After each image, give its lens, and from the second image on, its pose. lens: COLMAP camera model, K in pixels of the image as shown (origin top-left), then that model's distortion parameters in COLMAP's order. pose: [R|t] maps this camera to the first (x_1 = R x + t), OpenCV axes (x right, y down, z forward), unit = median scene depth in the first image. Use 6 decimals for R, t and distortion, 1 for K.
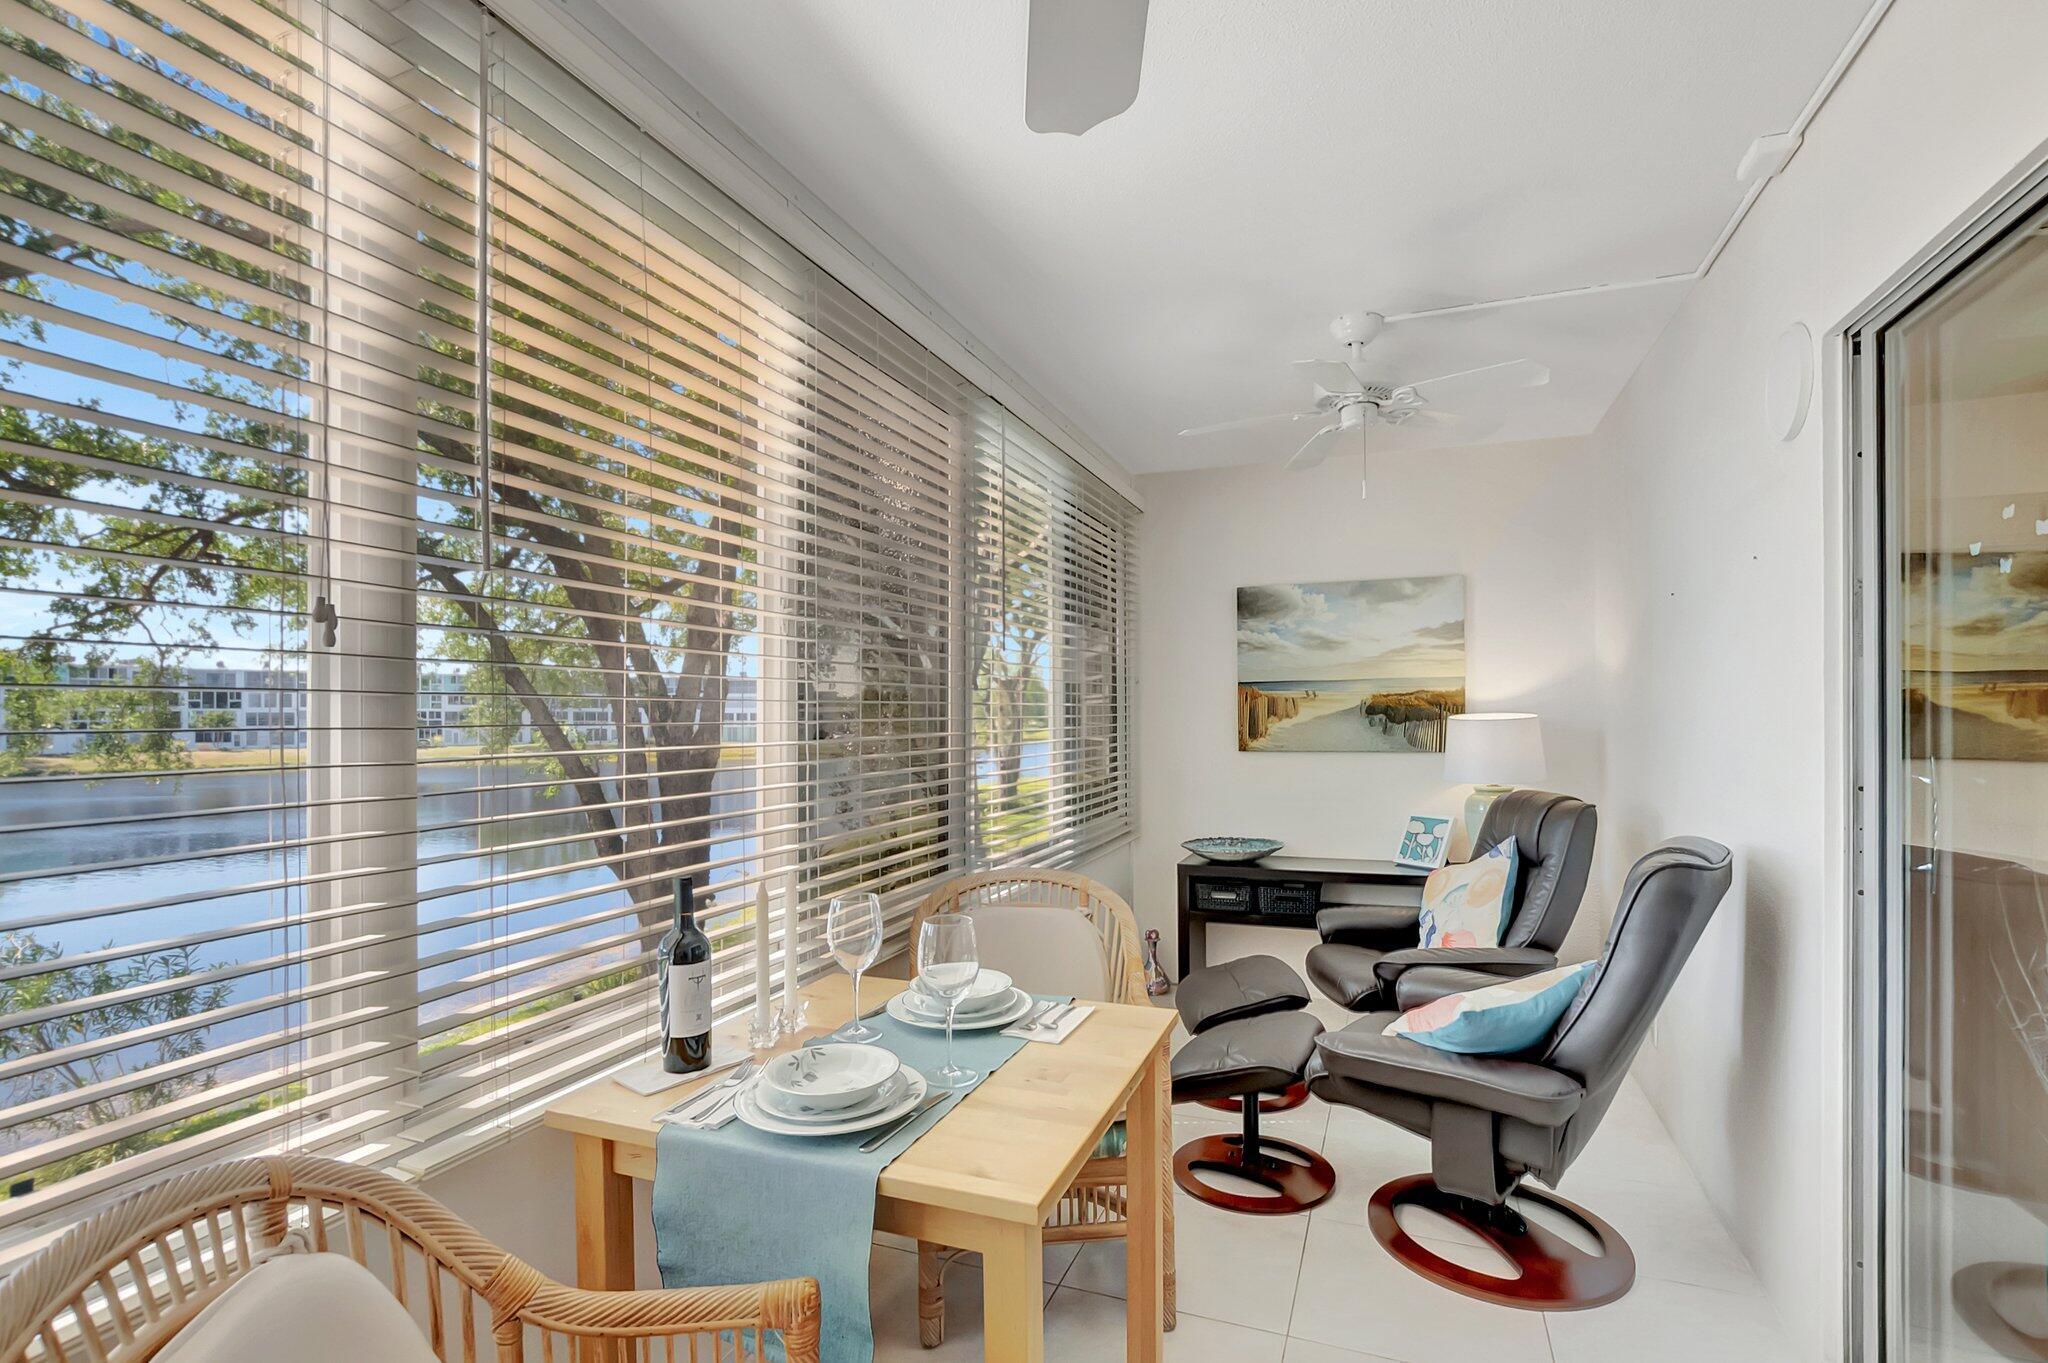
lens RADIAL K [[955.5, 0, 1038.3], [0, 955.5, 714.7], [0, 0, 1]] dist [-0.020365, -0.000154]
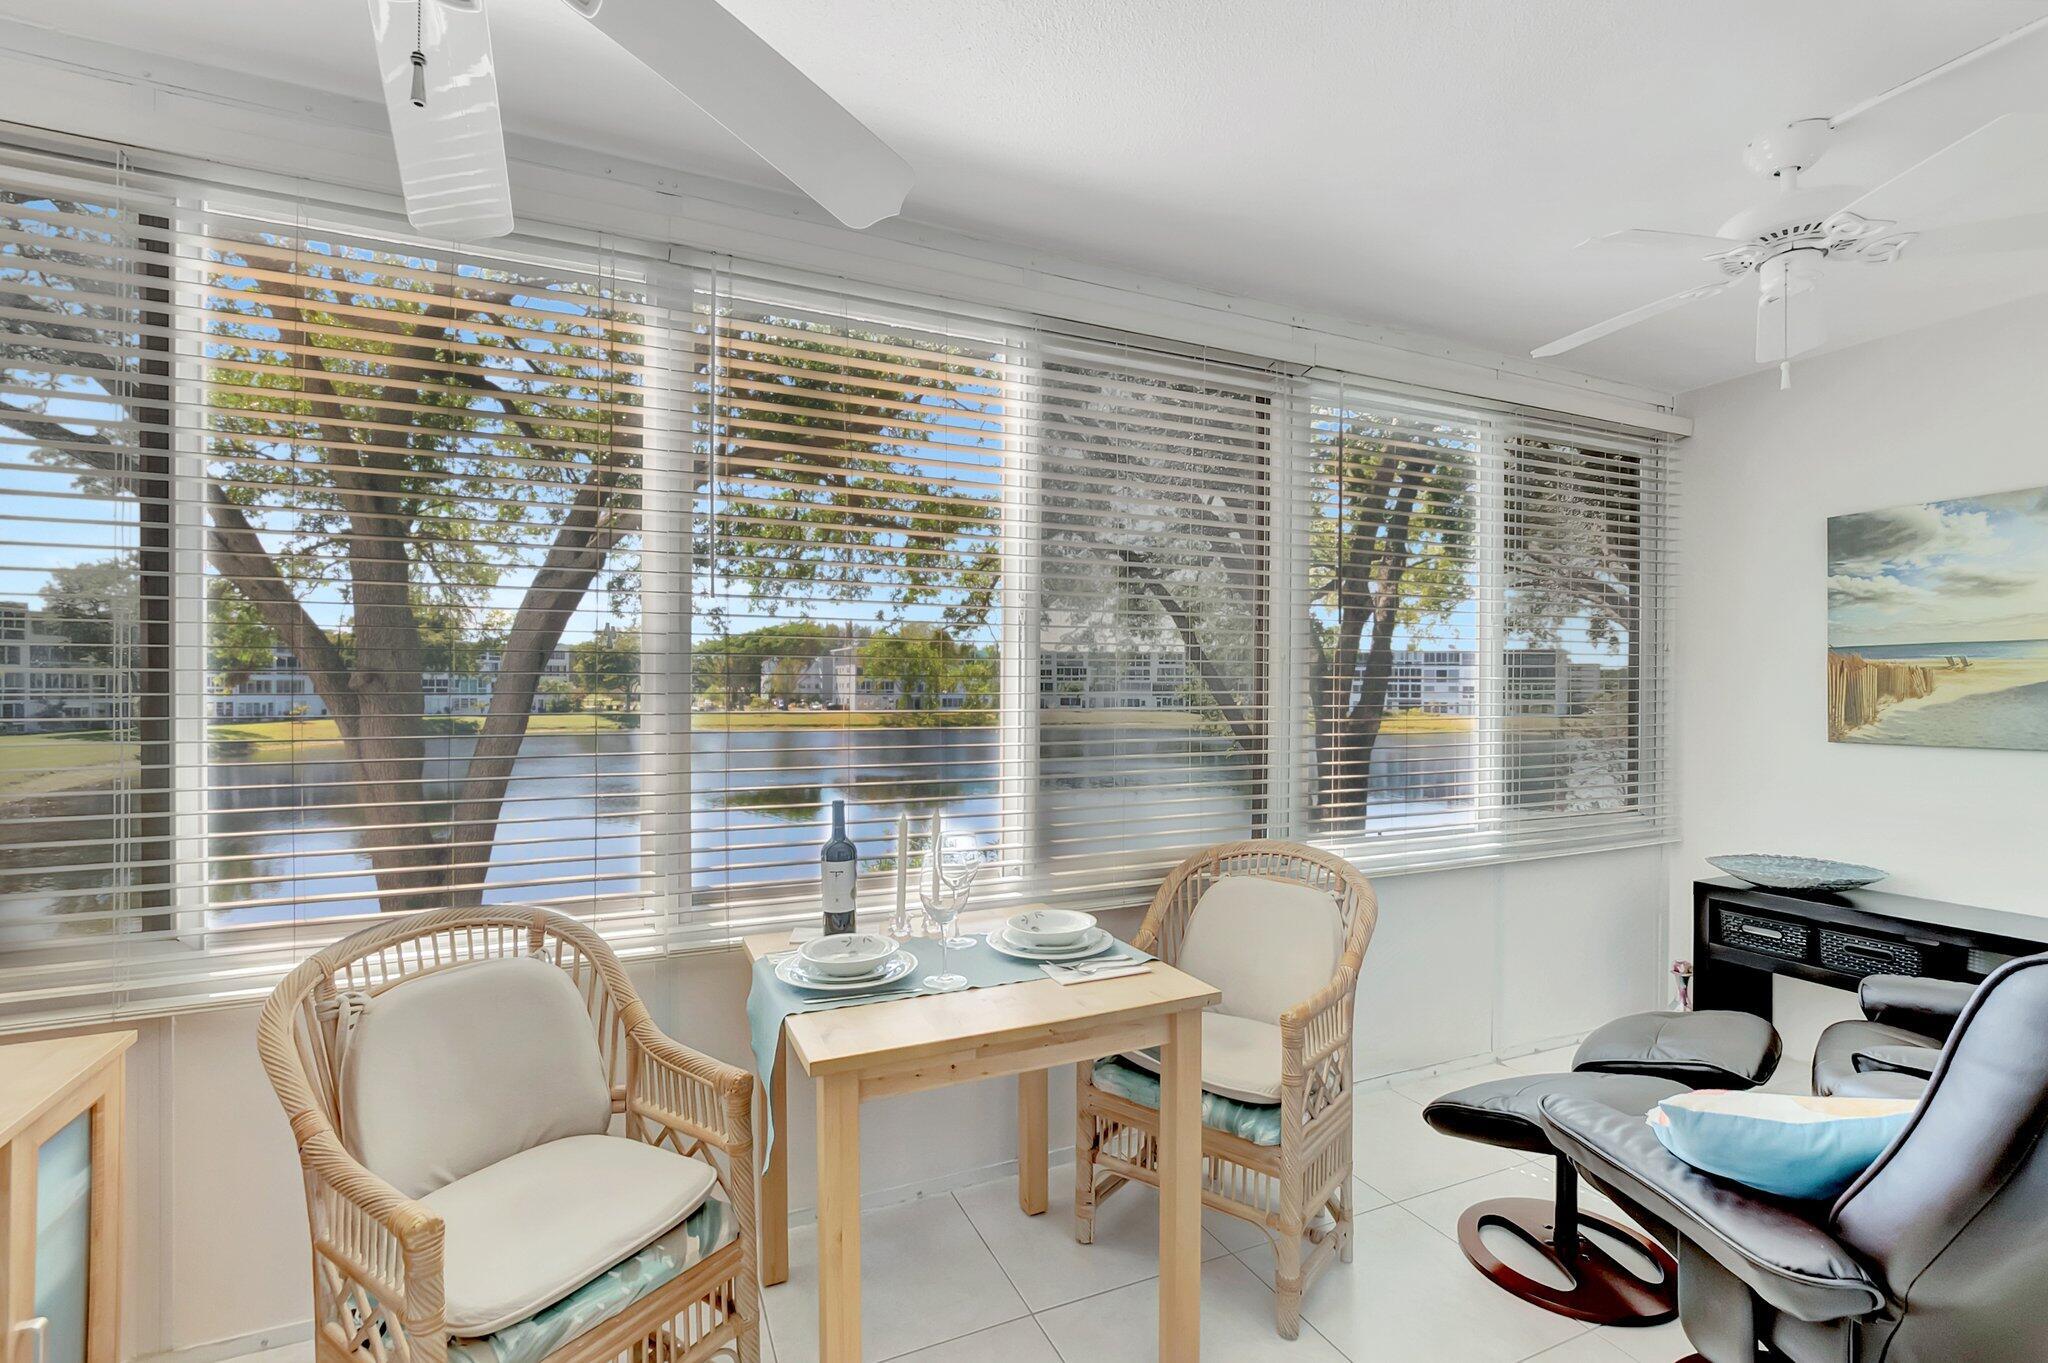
lens RADIAL K [[919.4, 0, 1029.4], [0, 919.4, 684.8], [0, 0, 1]] dist [-0.019810, 0.002030]
pose [[0.705118, 0.003767, -0.709080, 0.274734], [-0.005649, 0.999984, -0.000305, -0.001540], [0.709067, 0.004221, 0.705128, 0.078992]]
